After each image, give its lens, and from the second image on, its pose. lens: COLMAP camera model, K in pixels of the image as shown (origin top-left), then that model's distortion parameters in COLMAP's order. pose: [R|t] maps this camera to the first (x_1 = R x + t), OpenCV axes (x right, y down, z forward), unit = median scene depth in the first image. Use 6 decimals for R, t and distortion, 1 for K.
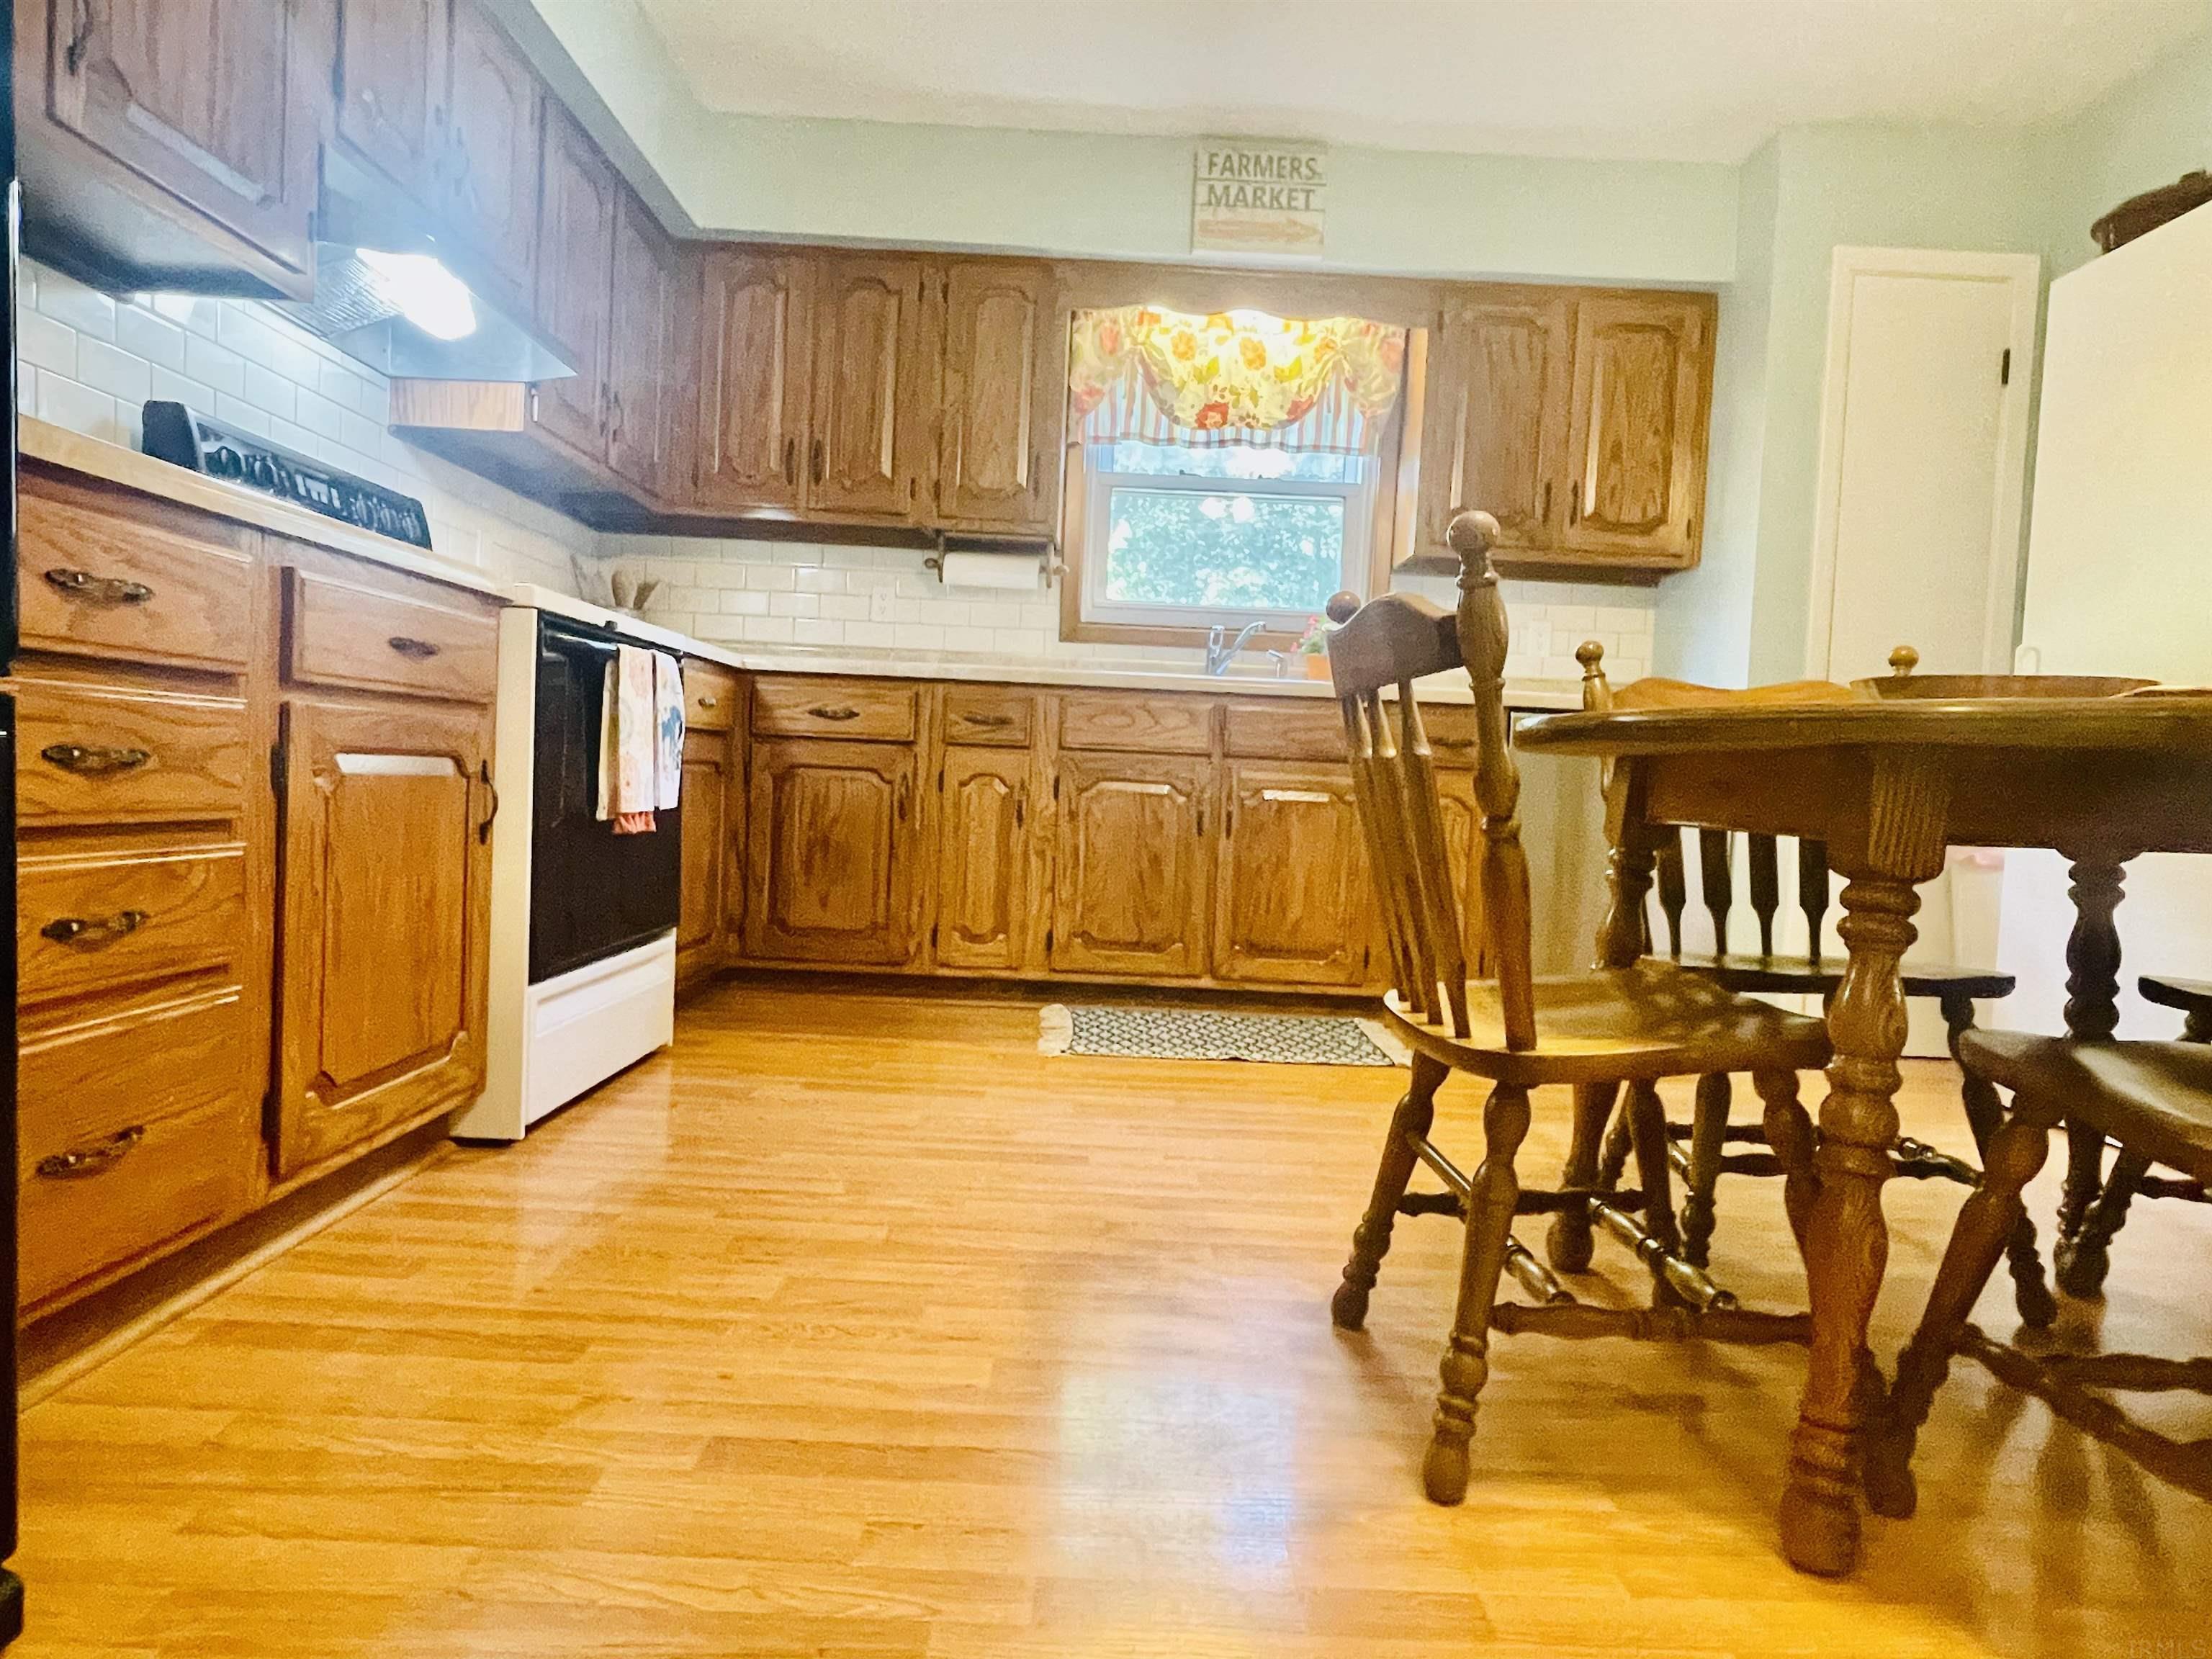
lens RADIAL K [[1320.2, 0, 1106.0], [0, 1320.2, 829.5], [0, 0, 1]] dist [-0.000015, -0.000946]
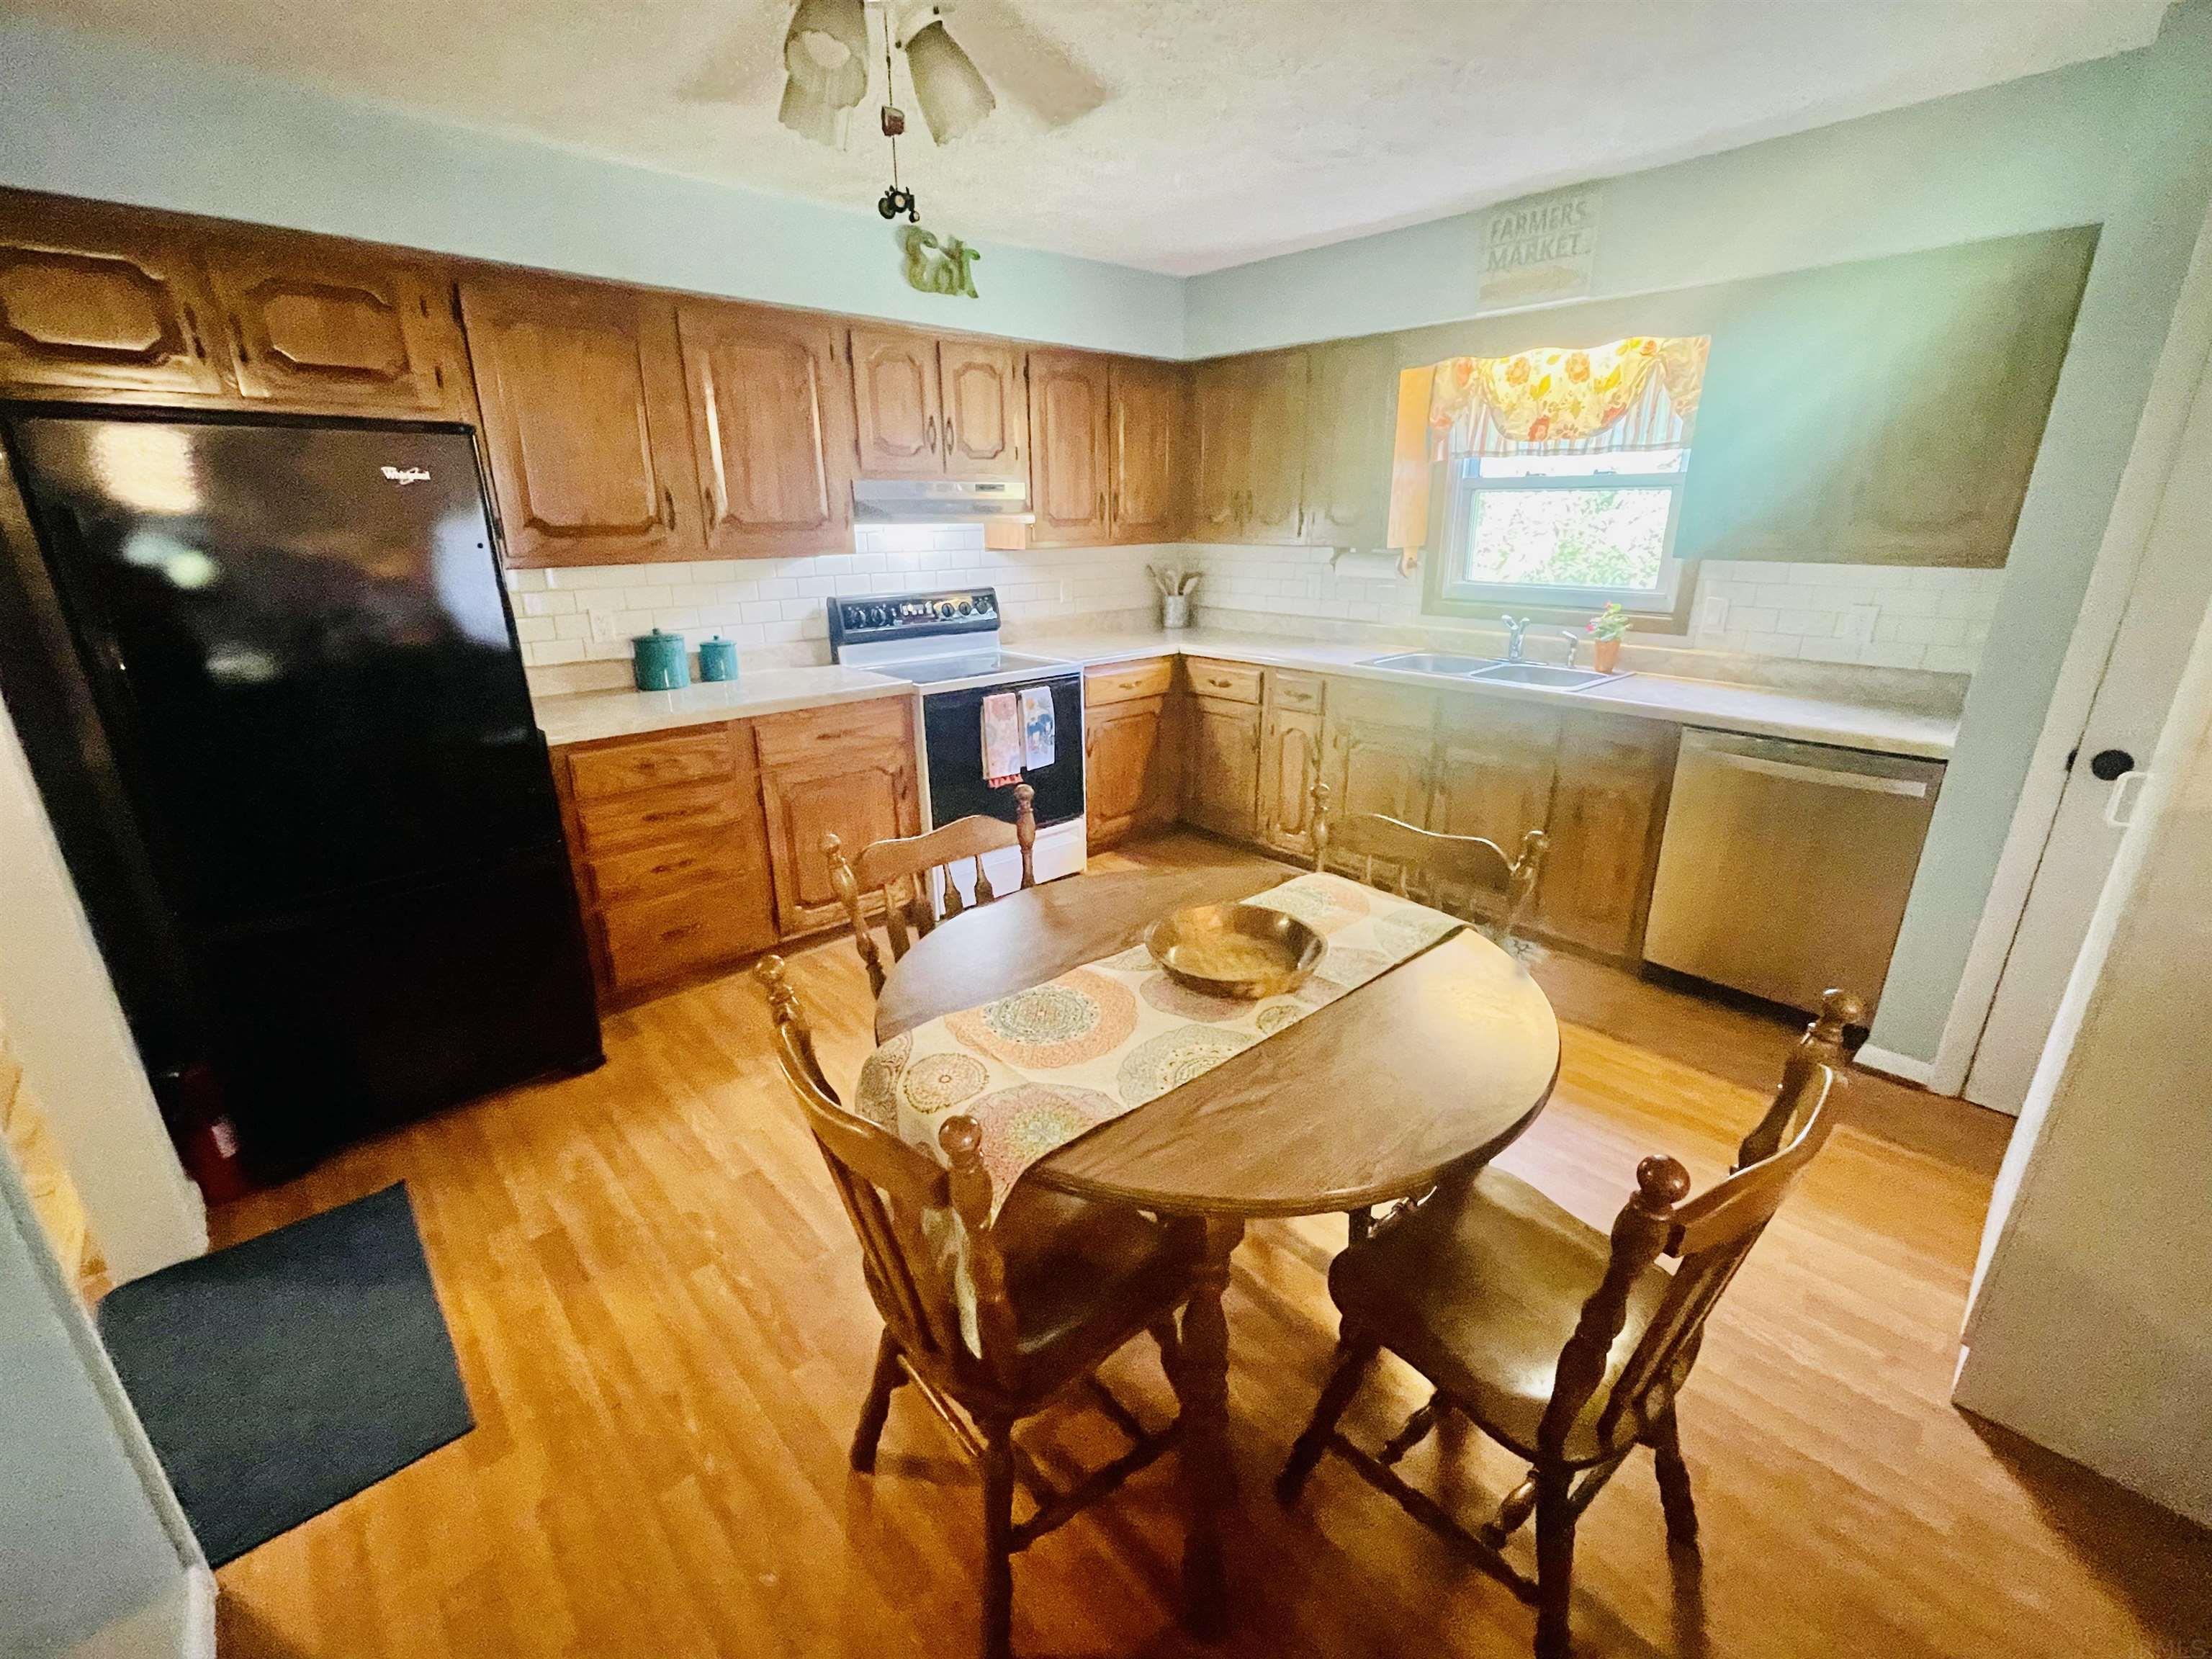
lens RADIAL K [[938.8, 0, 1106.0], [0, 938.8, 829.5], [0, 0, 1]] dist [-0.000358, -0.000105]
pose [[0.678558, 0.186021, -0.710602, 0.540000], [0.006476, 0.965849, 0.259023, -0.206903], [0.734518, -0.180364, 0.654180, 0.099330]]
